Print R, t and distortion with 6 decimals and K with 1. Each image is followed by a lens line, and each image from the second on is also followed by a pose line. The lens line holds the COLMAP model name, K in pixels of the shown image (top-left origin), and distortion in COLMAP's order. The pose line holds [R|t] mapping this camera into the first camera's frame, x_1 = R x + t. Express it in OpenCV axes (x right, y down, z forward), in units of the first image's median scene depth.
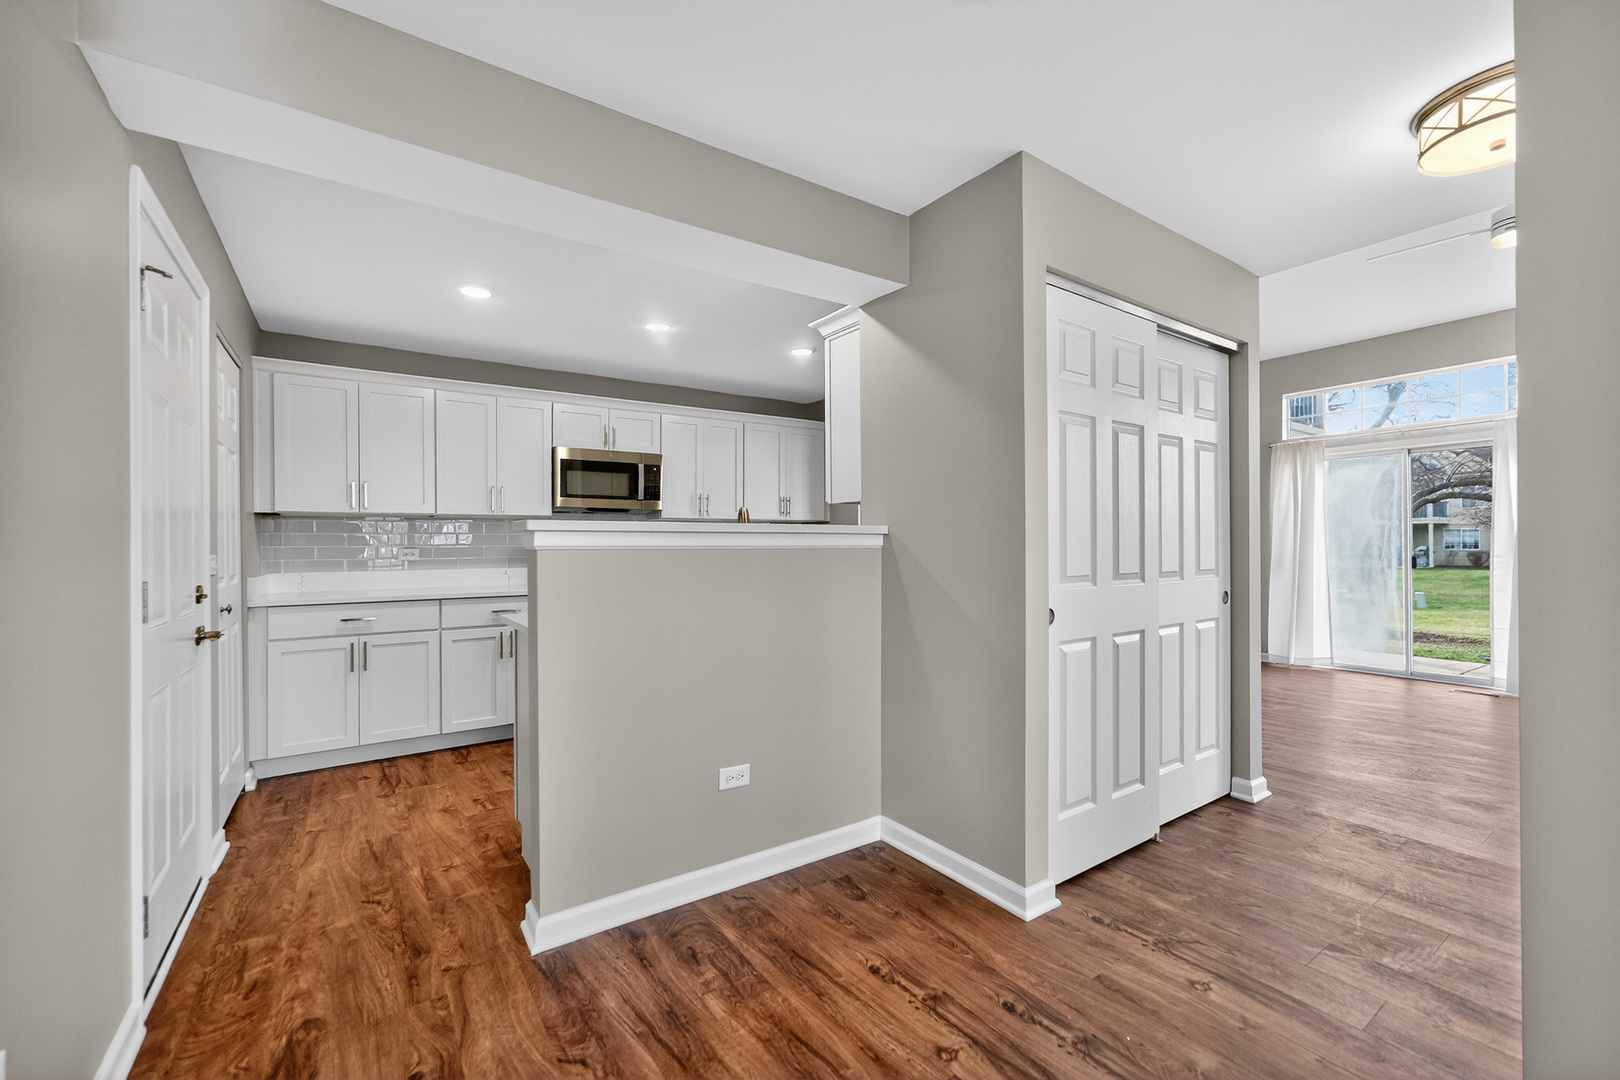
lens RADIAL K [[666.2, 0, 810.0], [0, 666.2, 540.0], [0, 0, 1]] dist [0.001027, 0.000257]
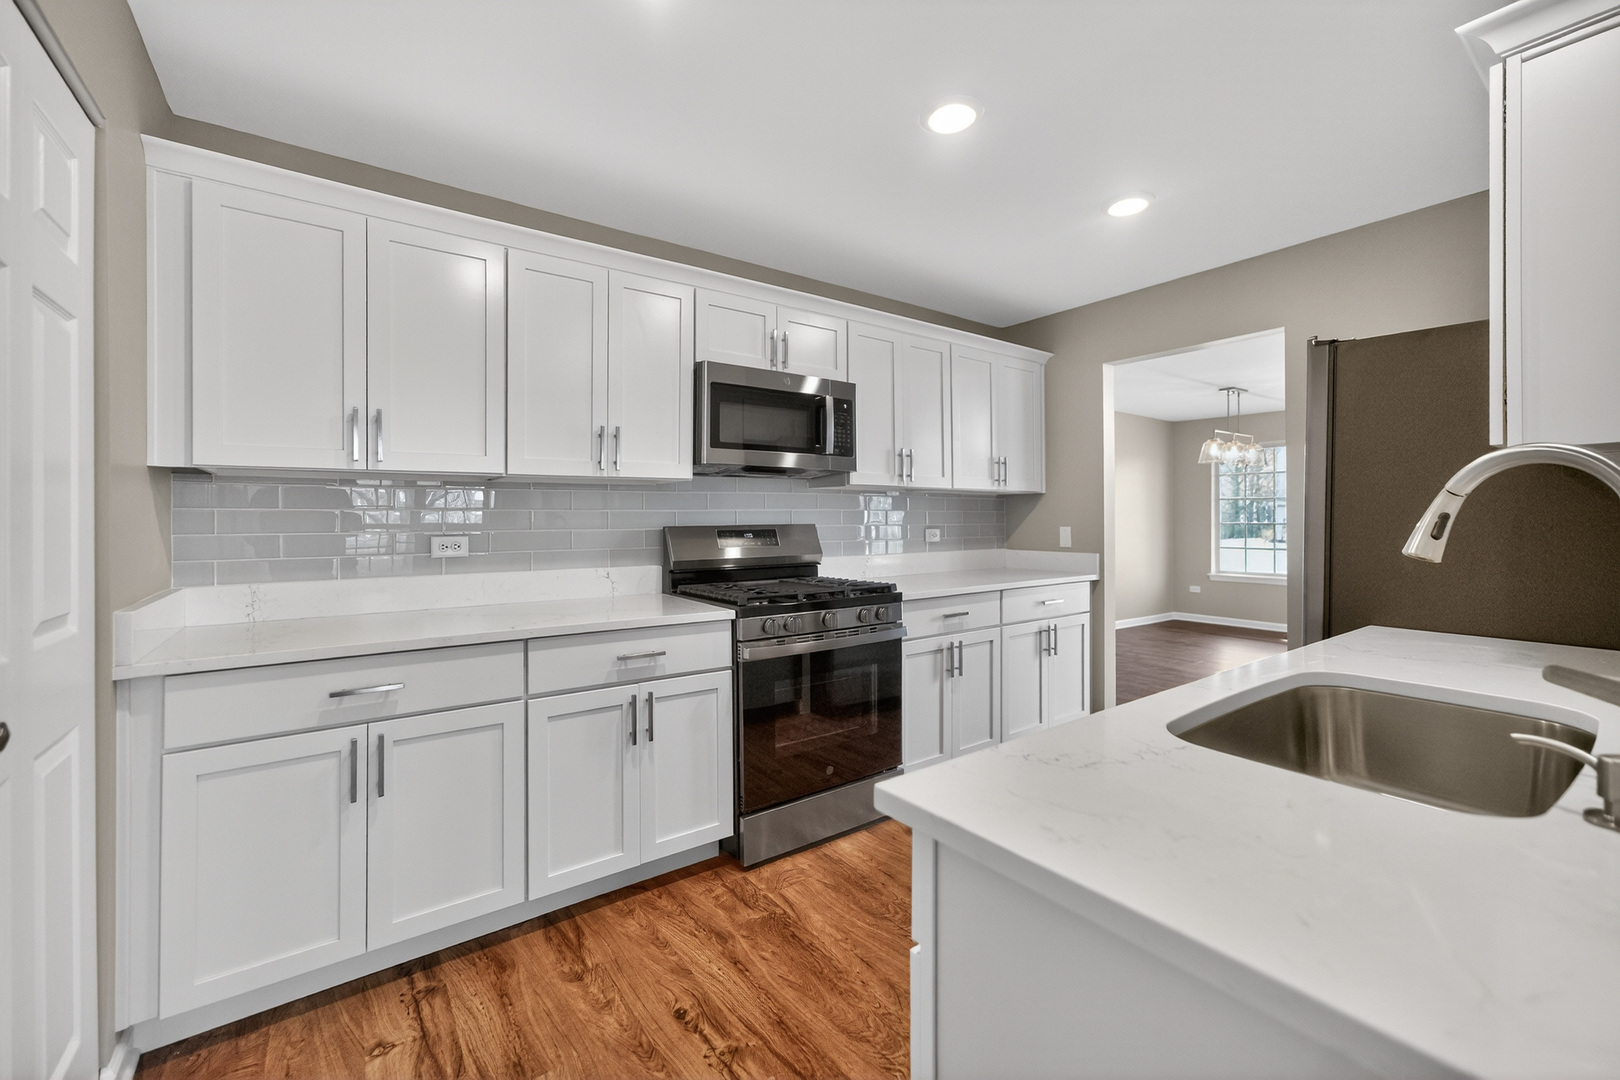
lens RADIAL K [[661.1, 0, 819.6], [0, 661.1, 510.6], [0, 0, 1]] dist [-0.001419, 0.000287]
pose [[0.999585, 0.005619, 0.028270, -0.360389], [-0.005618, 0.999984, -0.000084, -0.011854], [-0.028270, -0.000074, 0.999600, 0.508090]]
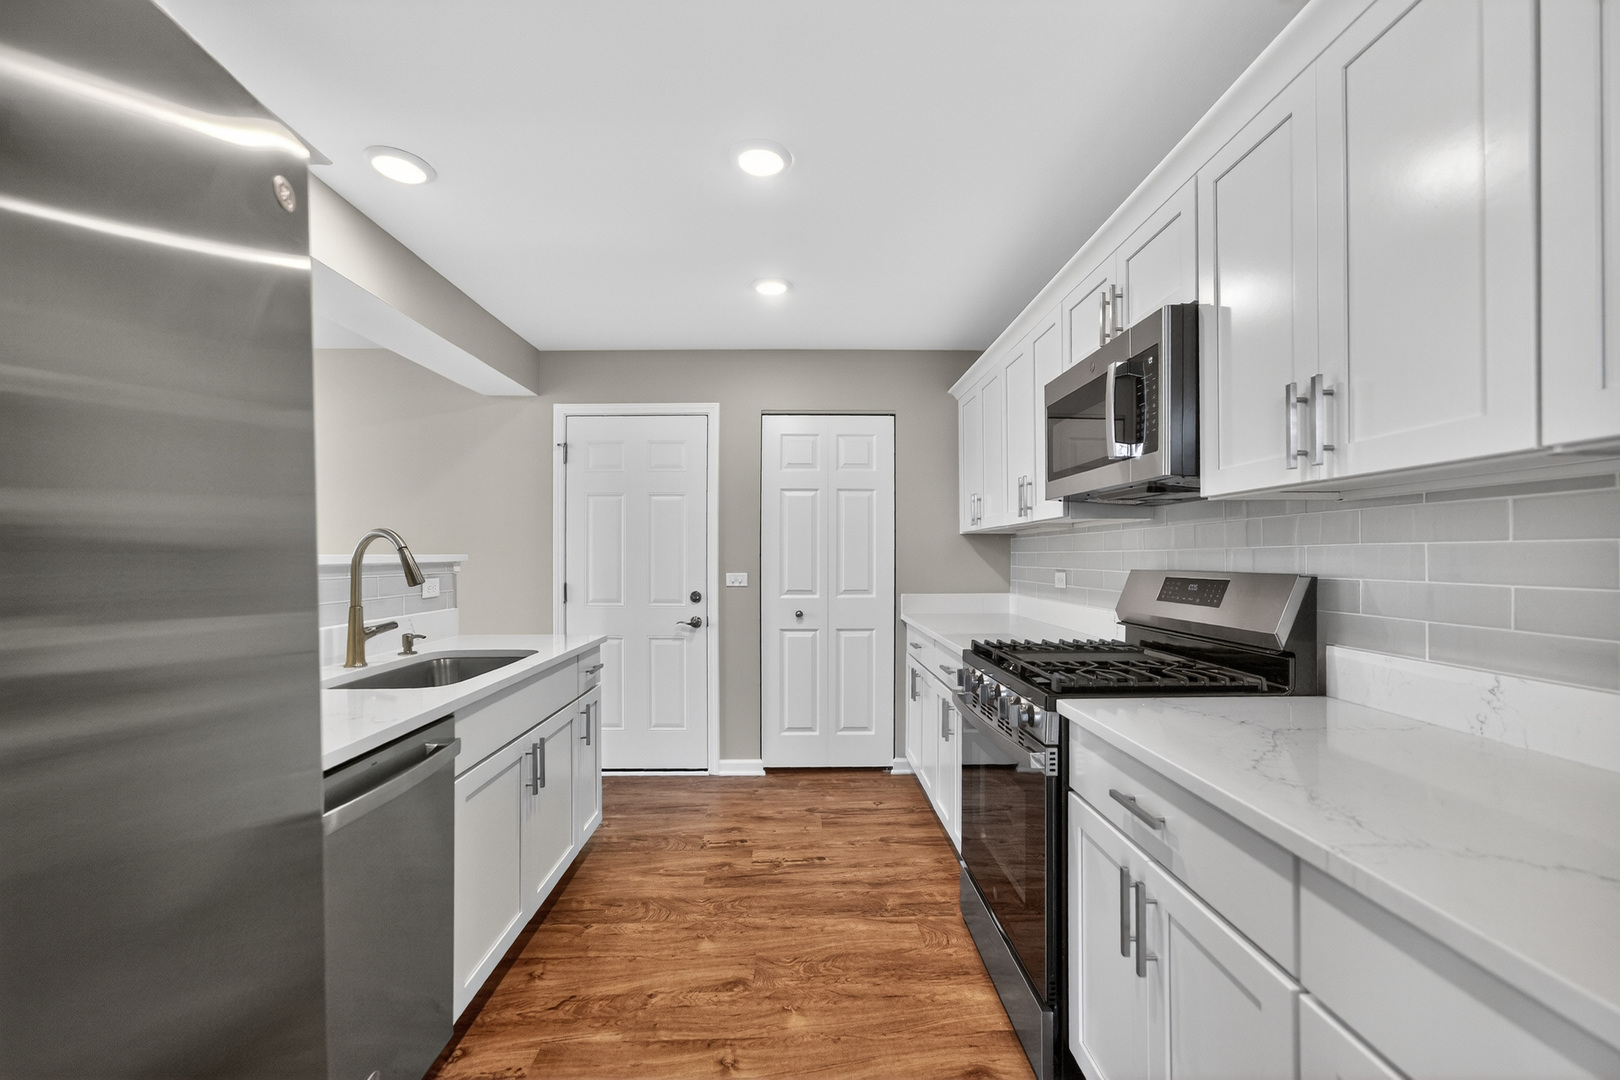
lens RADIAL K [[664.3, 0, 816.8], [0, 664.3, 557.7], [0, 0, 1]] dist [-0.000392, 0.000817]
pose [[-0.548470, 0.007013, -0.836141, 0.196623], [0.009231, 0.999955, 0.002332, -0.011647], [0.836120, -0.006439, -0.548509, 1.383145]]
